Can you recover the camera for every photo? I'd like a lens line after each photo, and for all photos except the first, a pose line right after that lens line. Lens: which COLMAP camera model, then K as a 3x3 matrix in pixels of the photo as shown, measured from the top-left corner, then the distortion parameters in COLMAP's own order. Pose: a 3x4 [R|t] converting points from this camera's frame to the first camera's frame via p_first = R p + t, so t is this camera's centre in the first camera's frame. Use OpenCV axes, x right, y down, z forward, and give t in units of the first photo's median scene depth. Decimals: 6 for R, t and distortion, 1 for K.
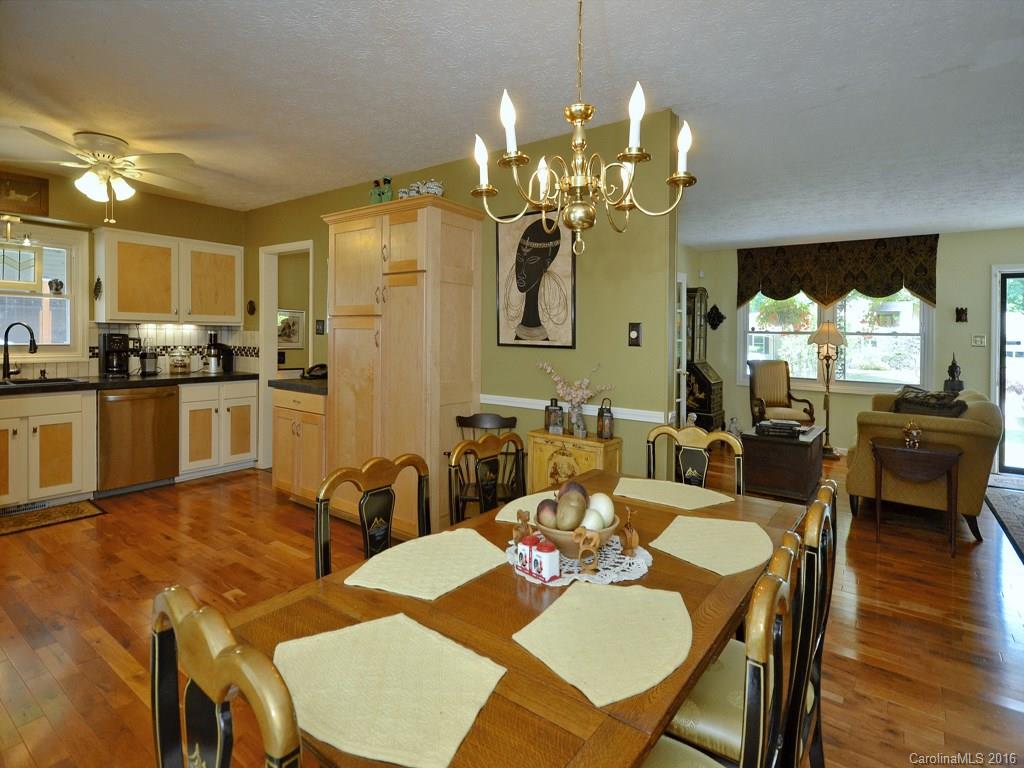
lens RADIAL K [[536.2, 0, 509.4], [0, 536.2, 367.0], [0, 0, 1]] dist [0.039696, 0.000763]
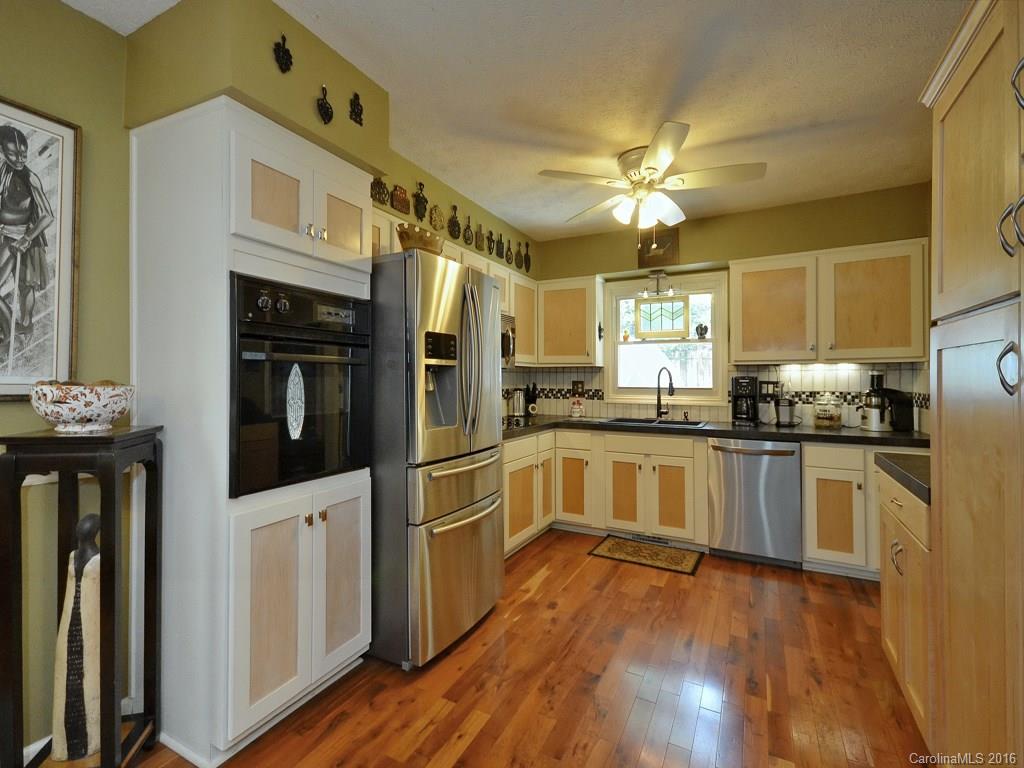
lens RADIAL K [[466.9, 0, 512.0], [0, 466.9, 384.0], [0, 0, 1]] dist [-0.000518, -0.001077]
pose [[0.119935, -0.003137, -0.992777, -0.007737], [-0.059806, 0.998156, -0.010379, -0.017097], [0.990979, 0.060618, 0.119526, 0.511043]]
